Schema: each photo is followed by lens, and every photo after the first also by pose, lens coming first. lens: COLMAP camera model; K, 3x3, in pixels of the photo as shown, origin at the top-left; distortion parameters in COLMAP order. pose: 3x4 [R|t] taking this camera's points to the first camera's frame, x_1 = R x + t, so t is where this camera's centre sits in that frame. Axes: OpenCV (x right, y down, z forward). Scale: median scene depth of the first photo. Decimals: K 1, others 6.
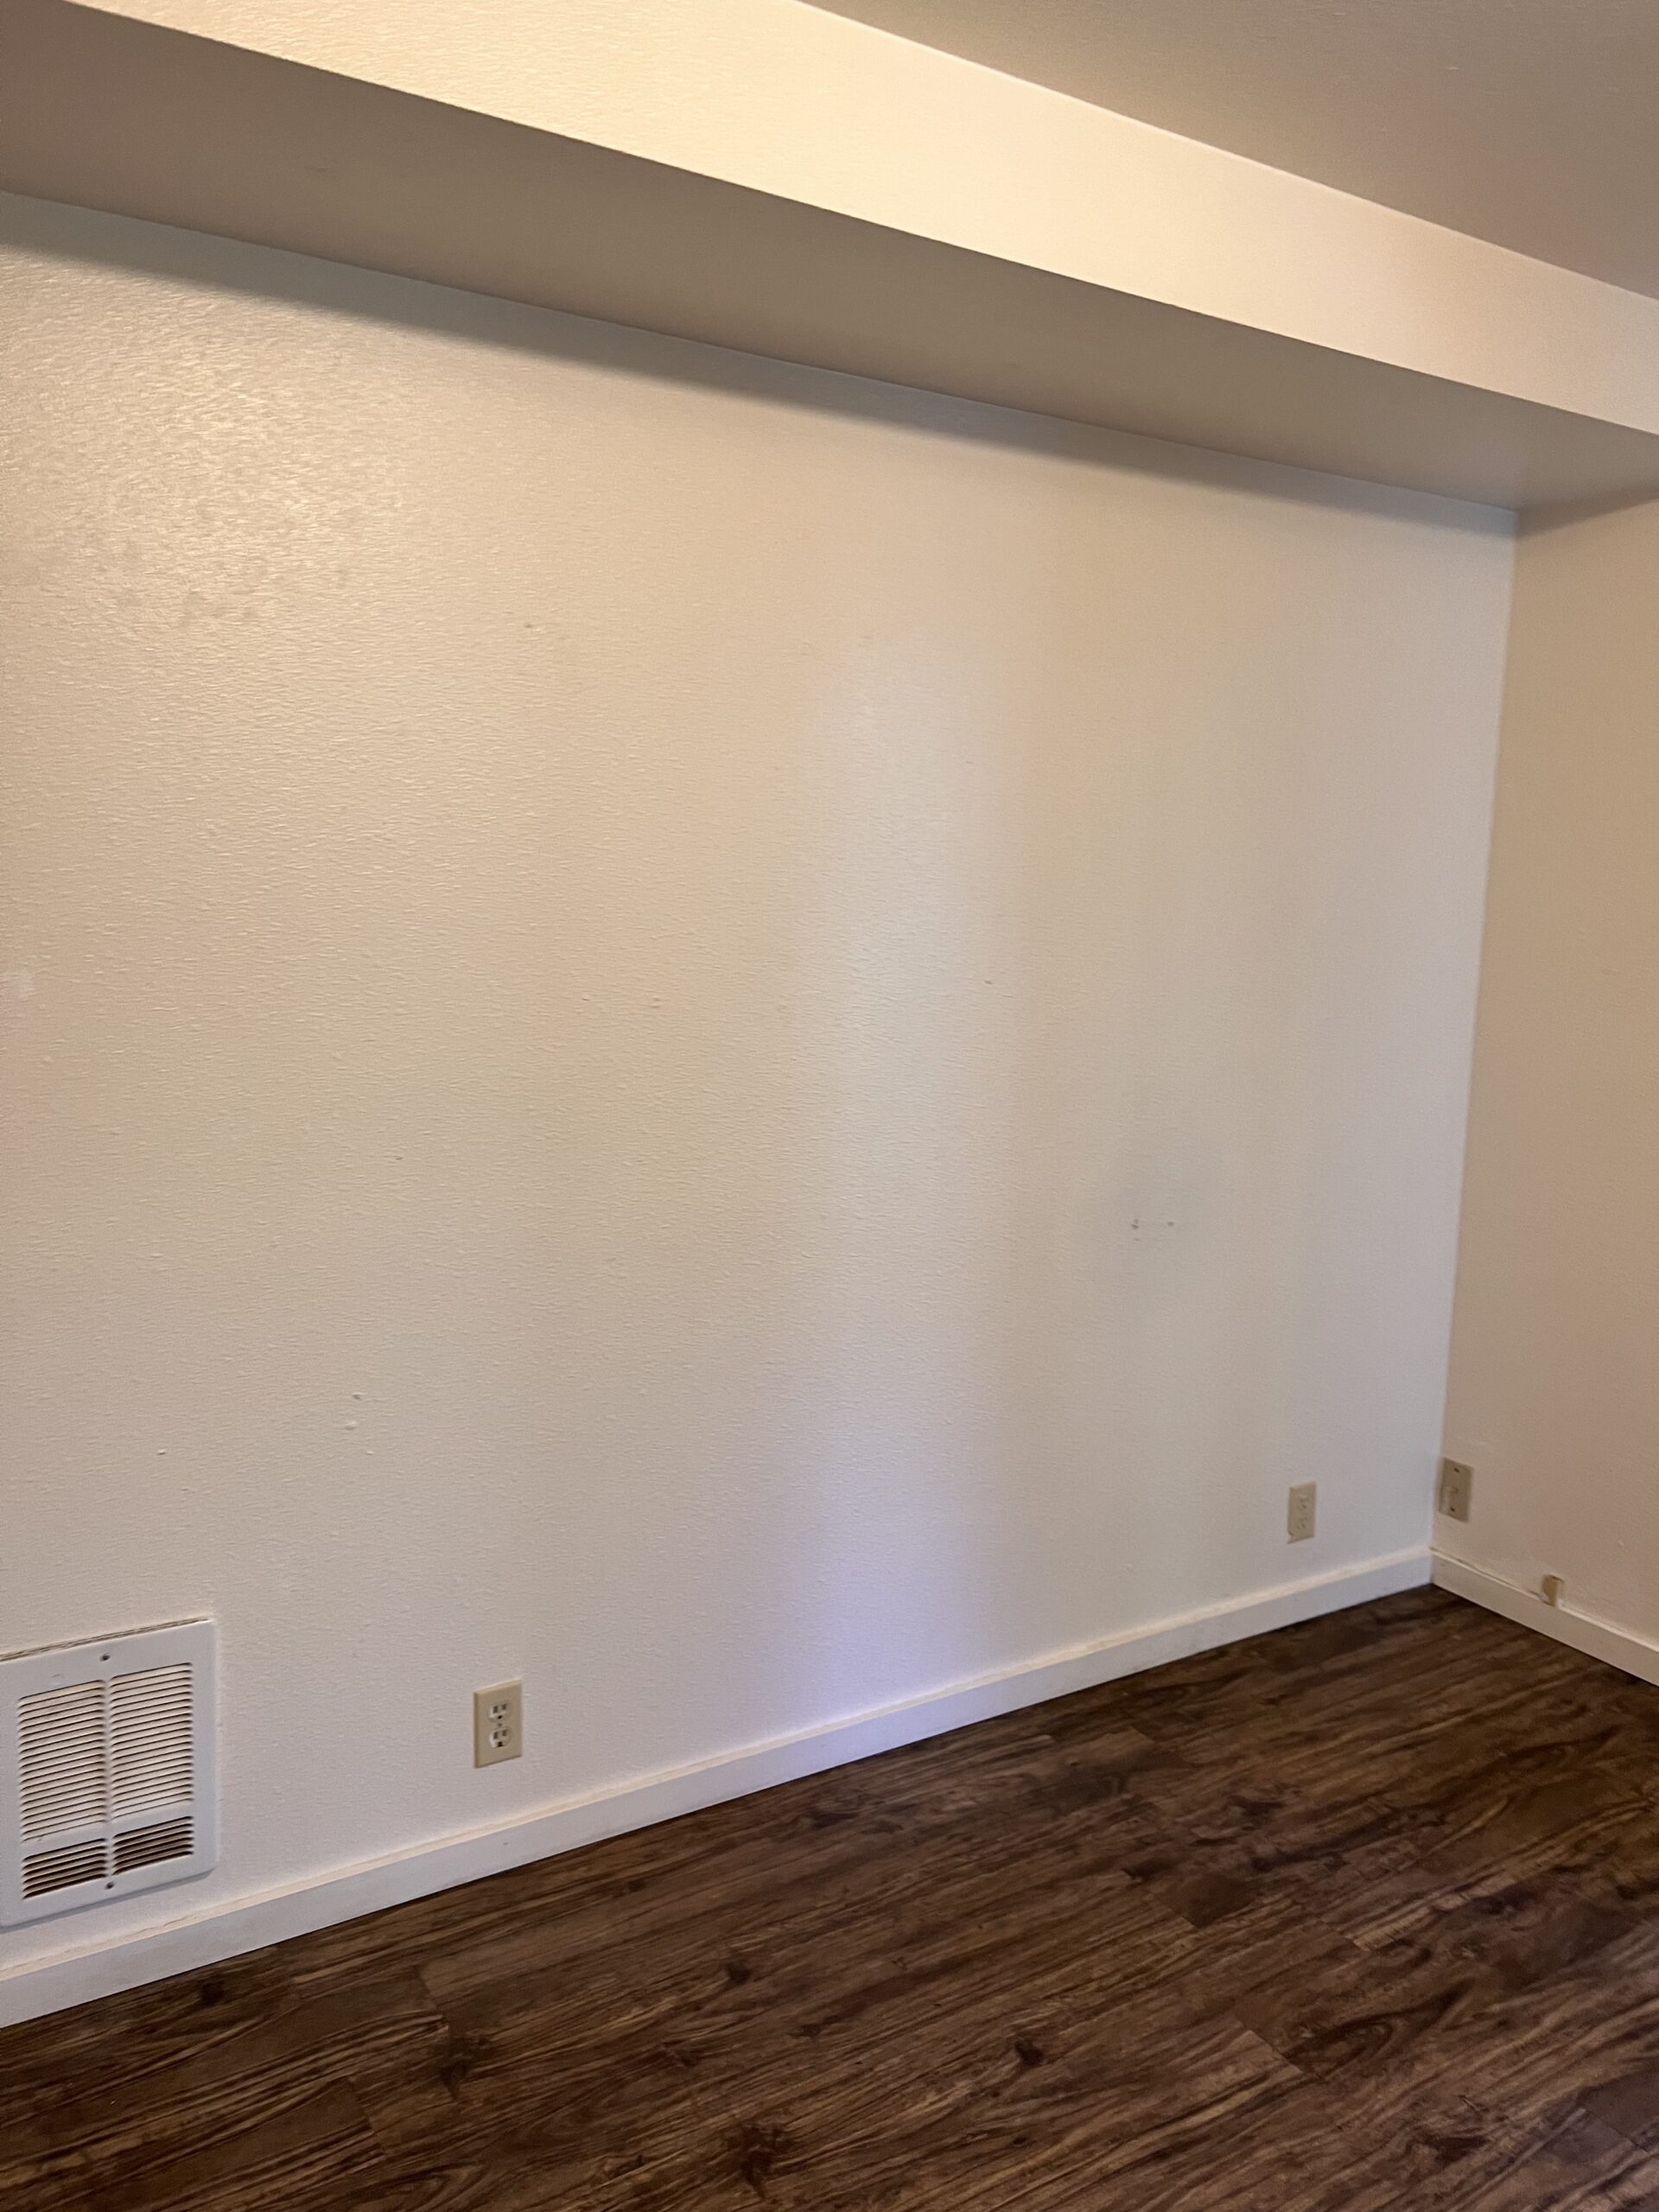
lens RADIAL K [[1647.9, 0, 810.5], [0, 1647.9, 1105.7], [0, 0, 1]] dist [0.041672, -0.049410]
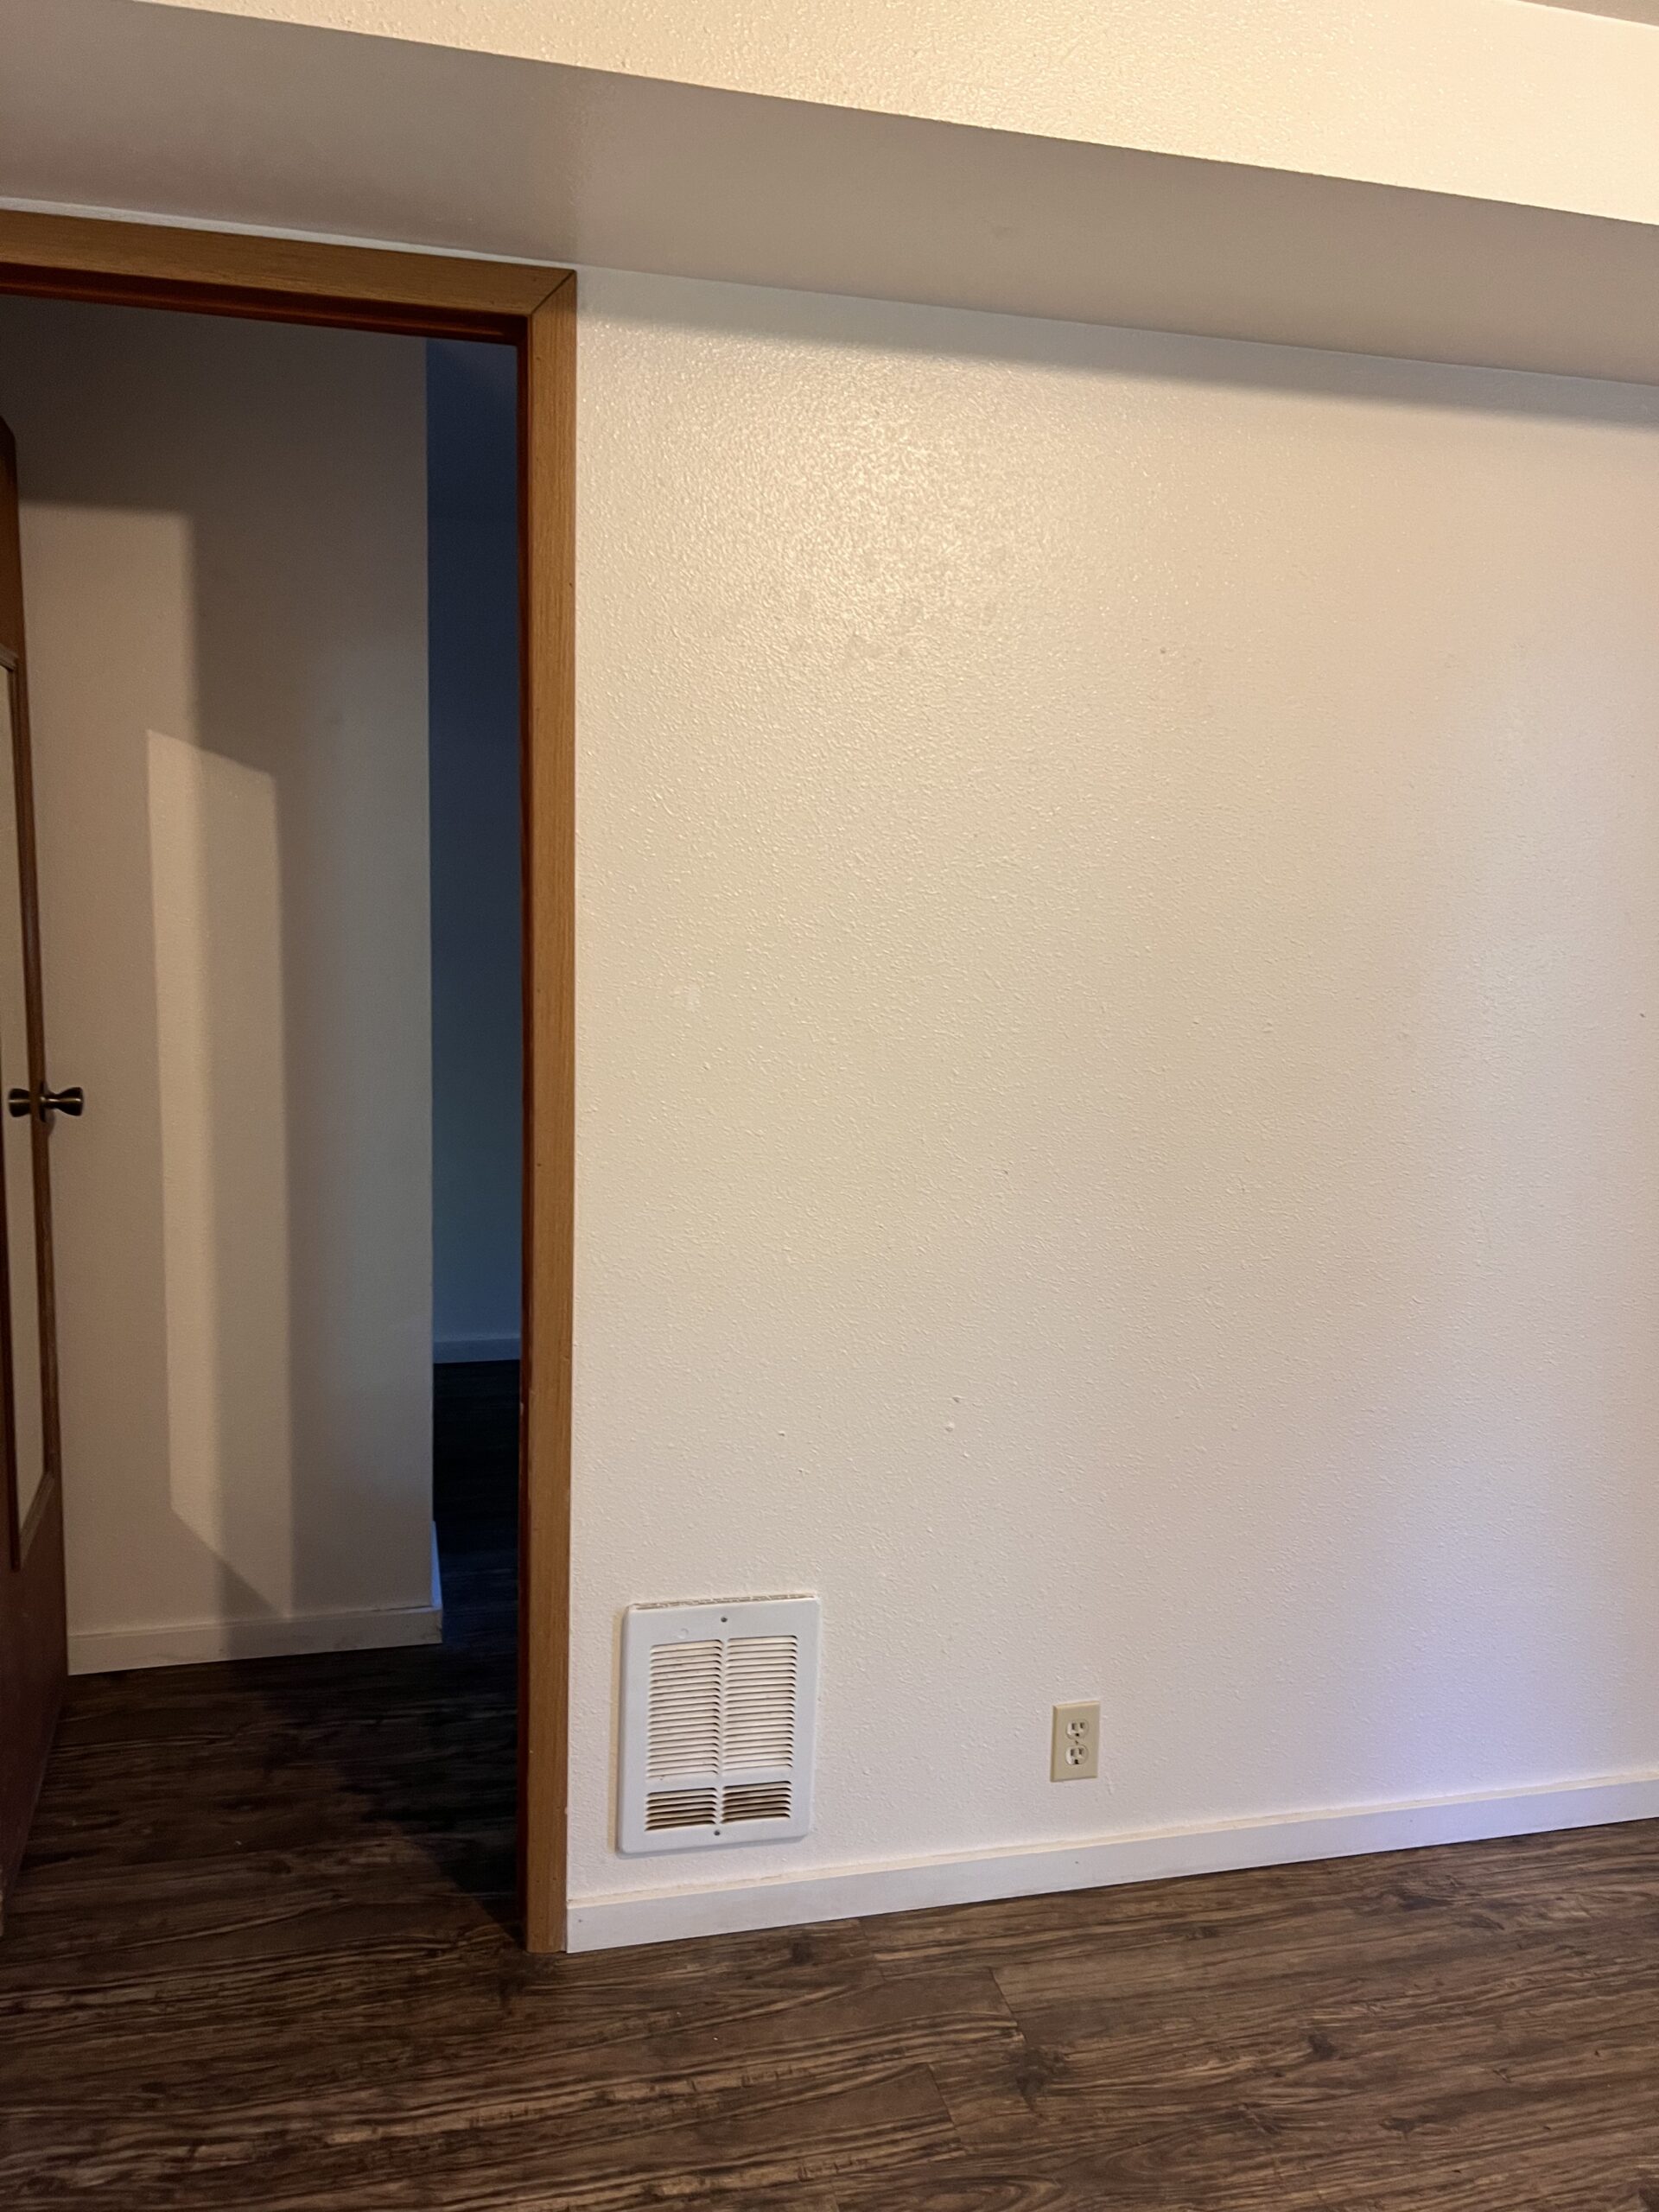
lens RADIAL K [[1647.9, 0, 818.6], [0, 1647.9, 1086.9], [0, 0, 1]] dist [0.041672, -0.049410]
pose [[0.948789, 0.041720, -0.313145, -0.042237], [-0.046883, 0.998860, -0.008973, -0.006977], [0.312414, 0.023195, 0.949663, -0.011214]]
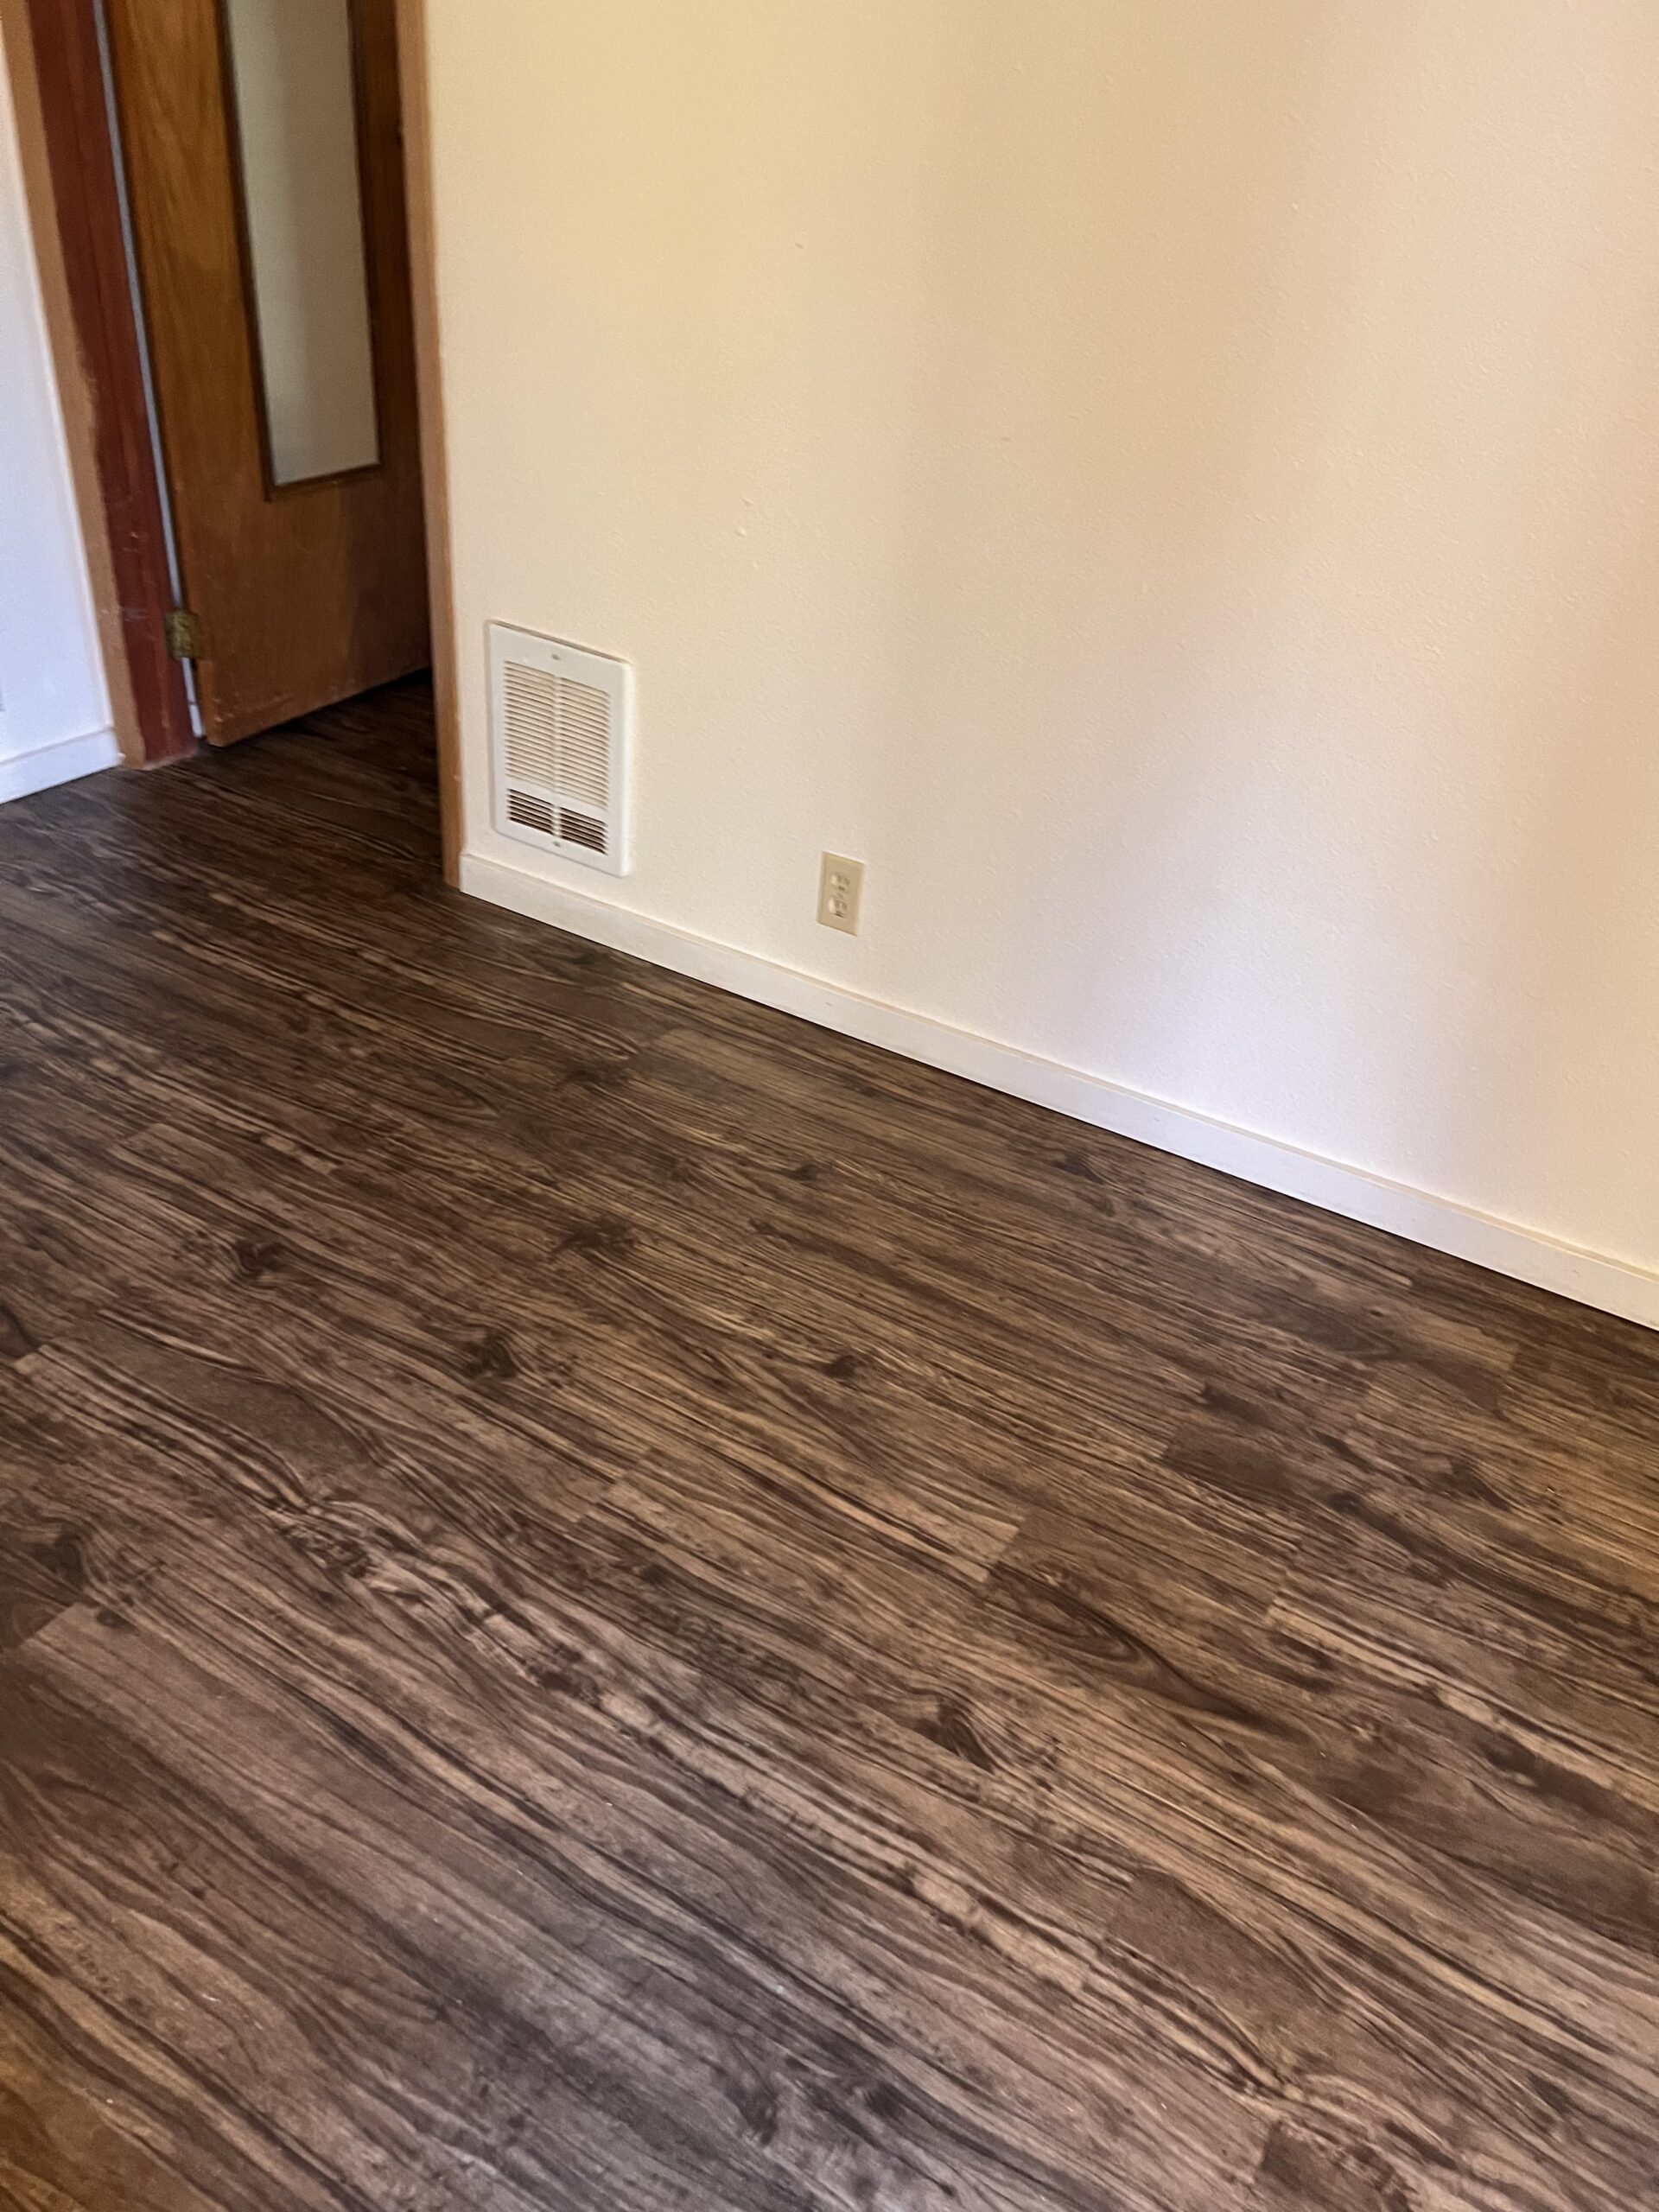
lens RADIAL K [[1647.9, 0, 815.9], [0, 1647.9, 1102.9], [0, 0, 1]] dist [0.041672, -0.049410]
pose [[0.466437, 0.486502, -0.738750, 0.700519], [-0.200961, 0.871610, 0.447113, 0.032696], [0.861424, -0.060090, 0.504319, 0.510495]]
